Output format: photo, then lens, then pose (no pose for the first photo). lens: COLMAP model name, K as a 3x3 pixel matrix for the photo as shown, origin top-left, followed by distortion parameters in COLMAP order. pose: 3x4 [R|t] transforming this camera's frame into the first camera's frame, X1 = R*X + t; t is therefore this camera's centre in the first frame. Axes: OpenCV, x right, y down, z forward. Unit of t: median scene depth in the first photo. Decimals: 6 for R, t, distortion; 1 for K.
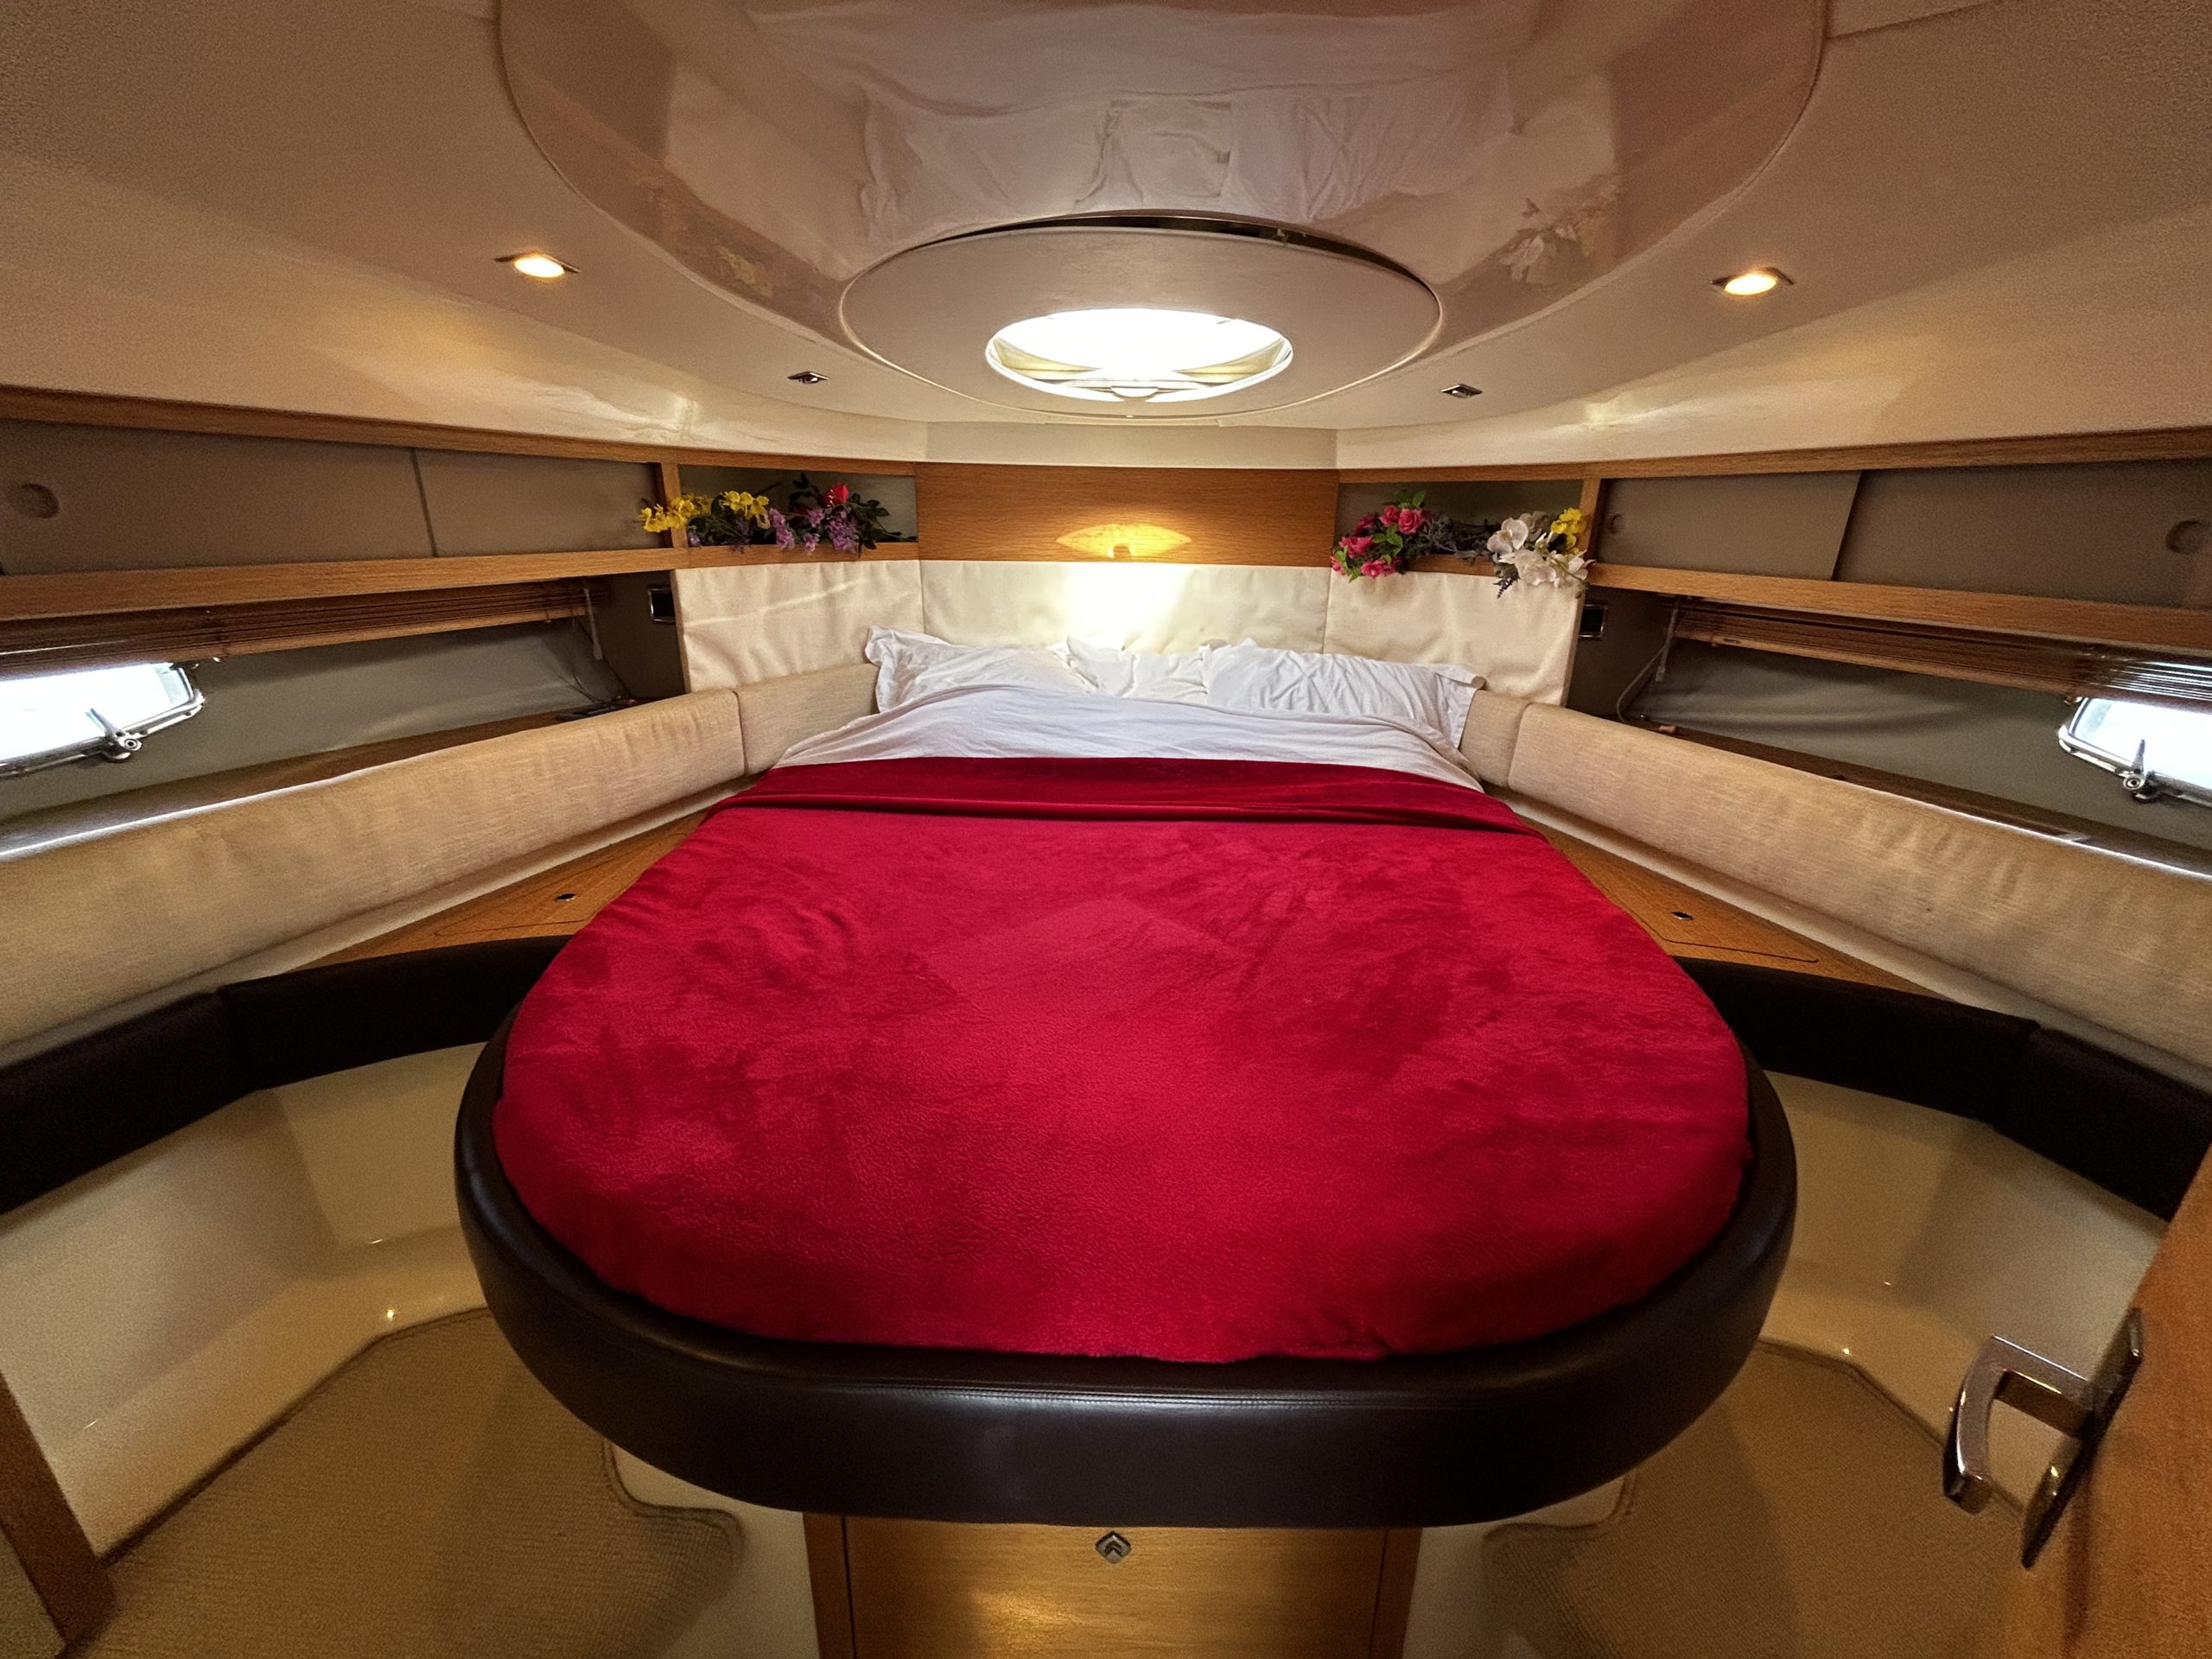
lens RADIAL K [[888.6, 0, 1106.0], [0, 888.6, 829.5], [0, 0, 1]] dist [-0.000977, 0.000567]
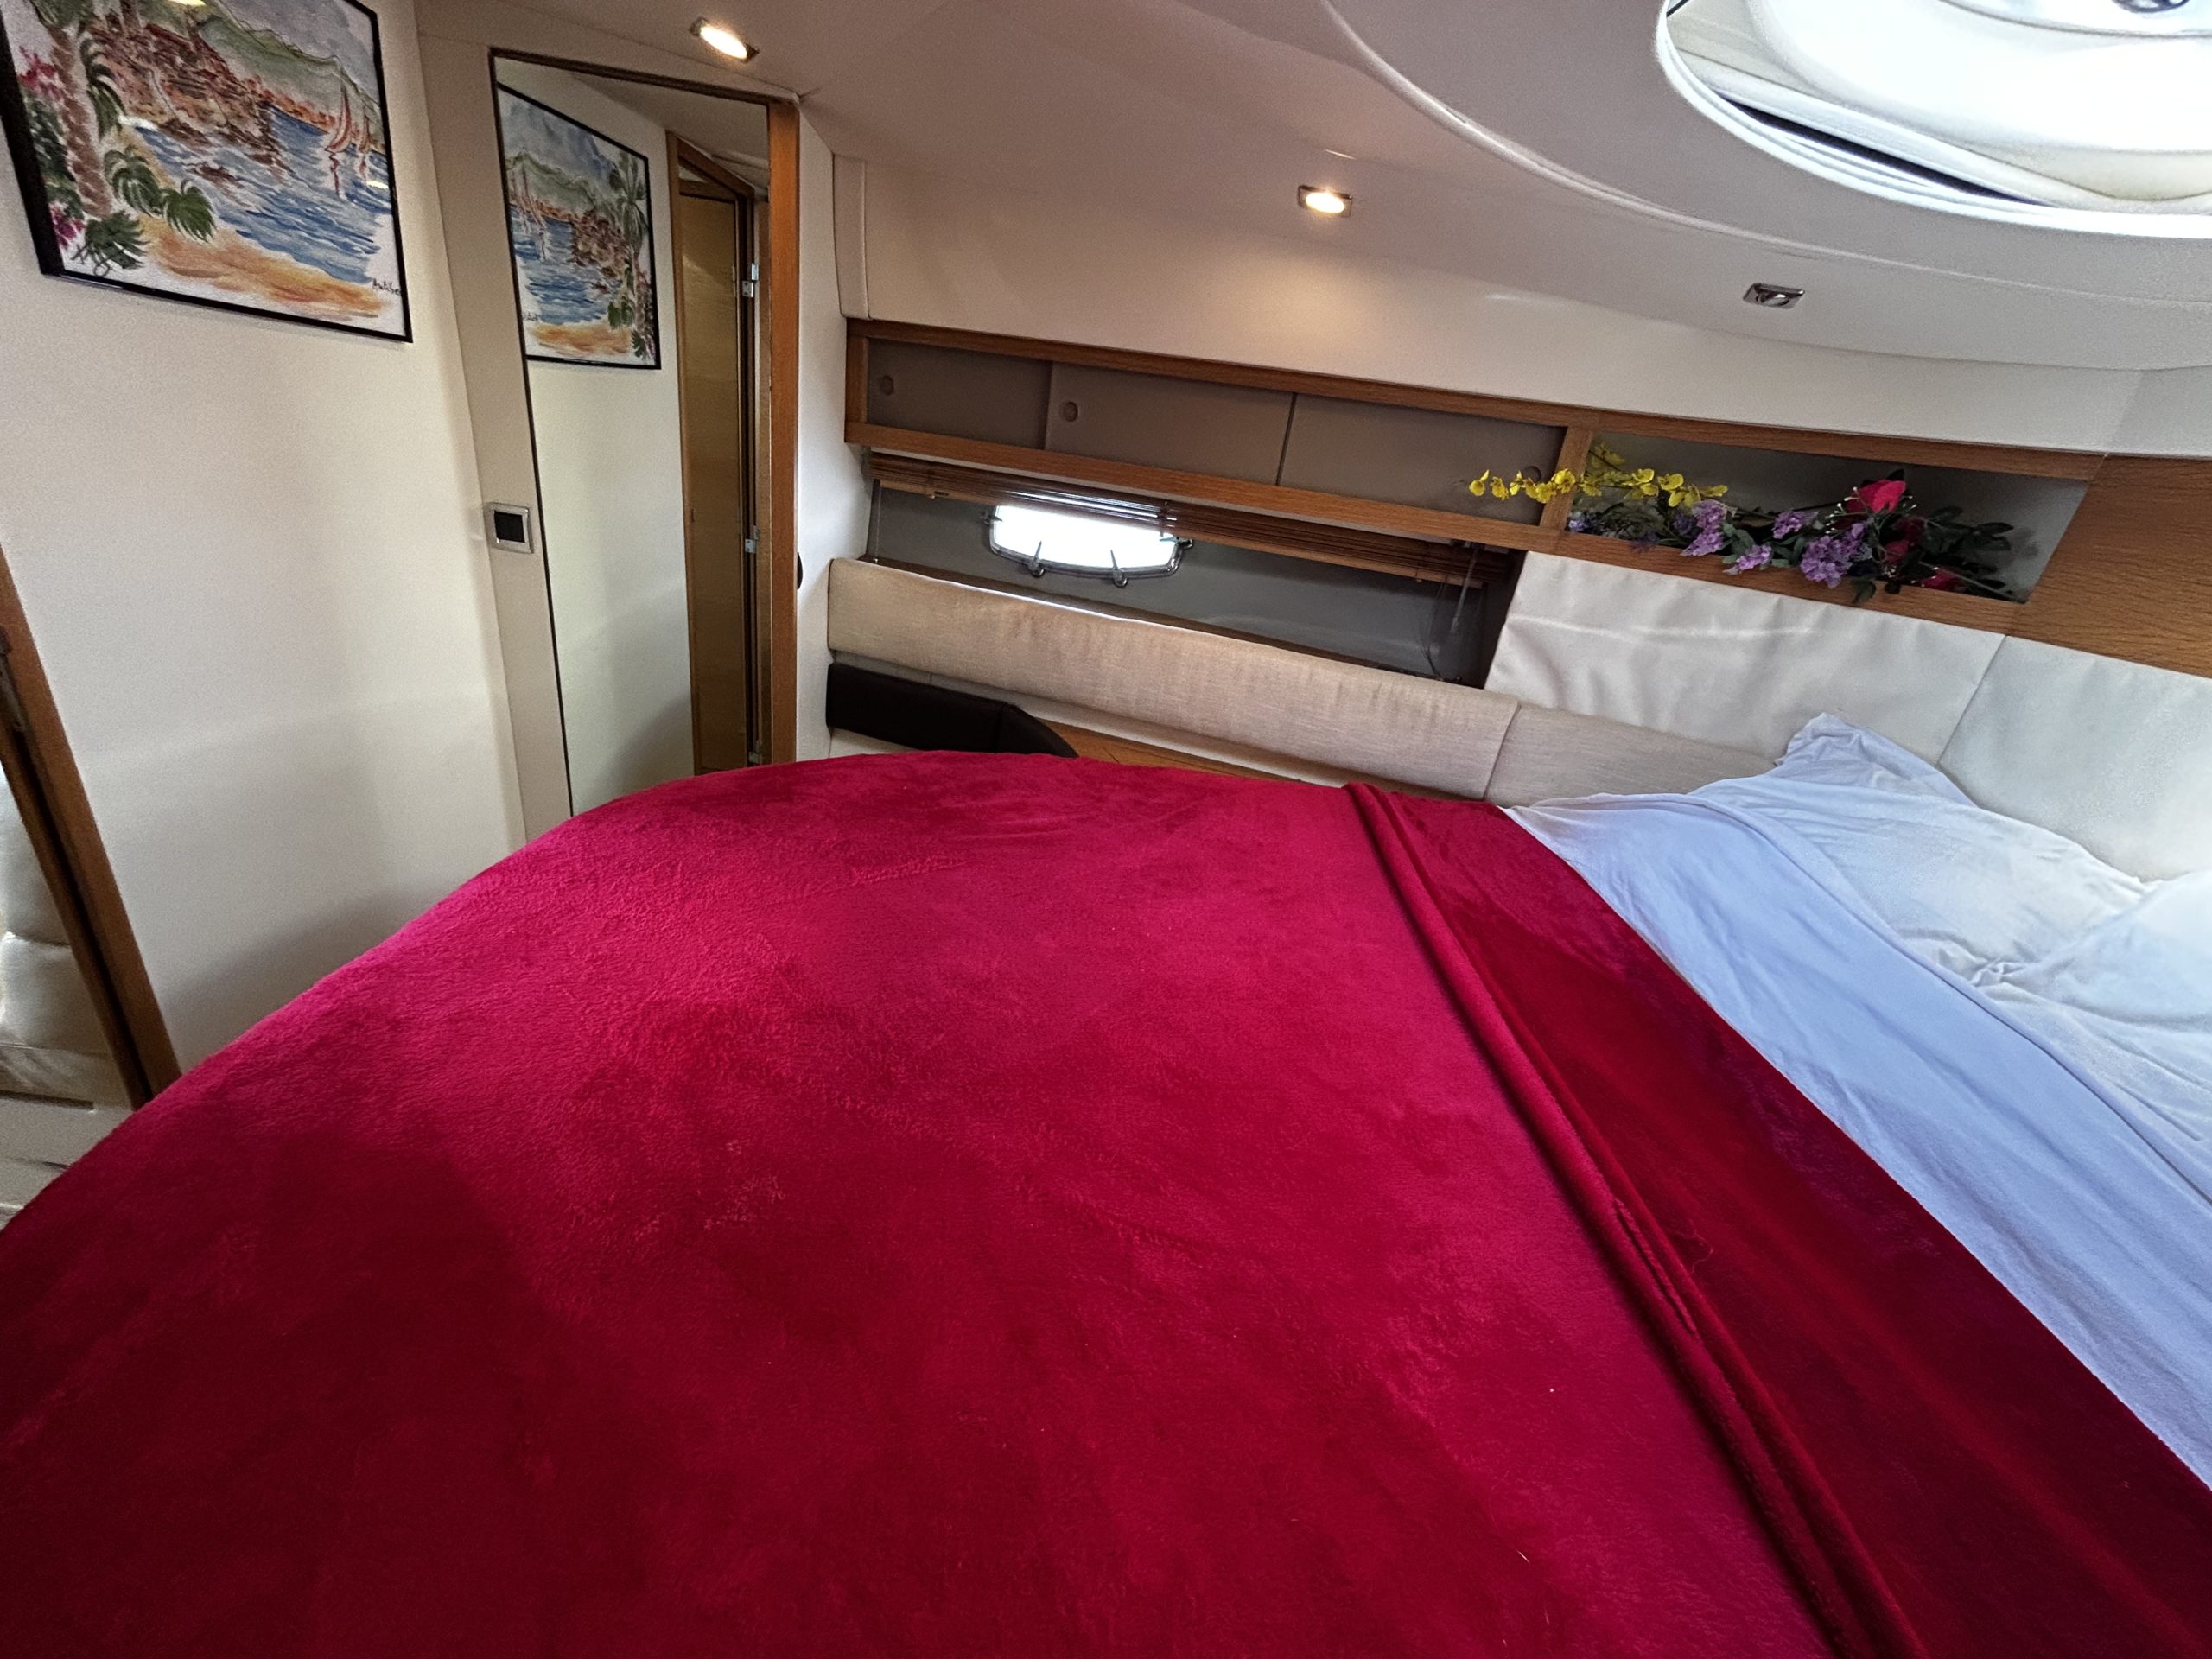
lens RADIAL K [[888.6, 0, 1106.0], [0, 888.6, 829.5], [0, 0, 1]] dist [-0.000977, 0.000567]
pose [[0.022927, 0.390343, -0.920384, 0.398713], [-0.460688, 0.821180, 0.336794, -0.171791], [0.887266, 0.416288, 0.198653, 0.577992]]
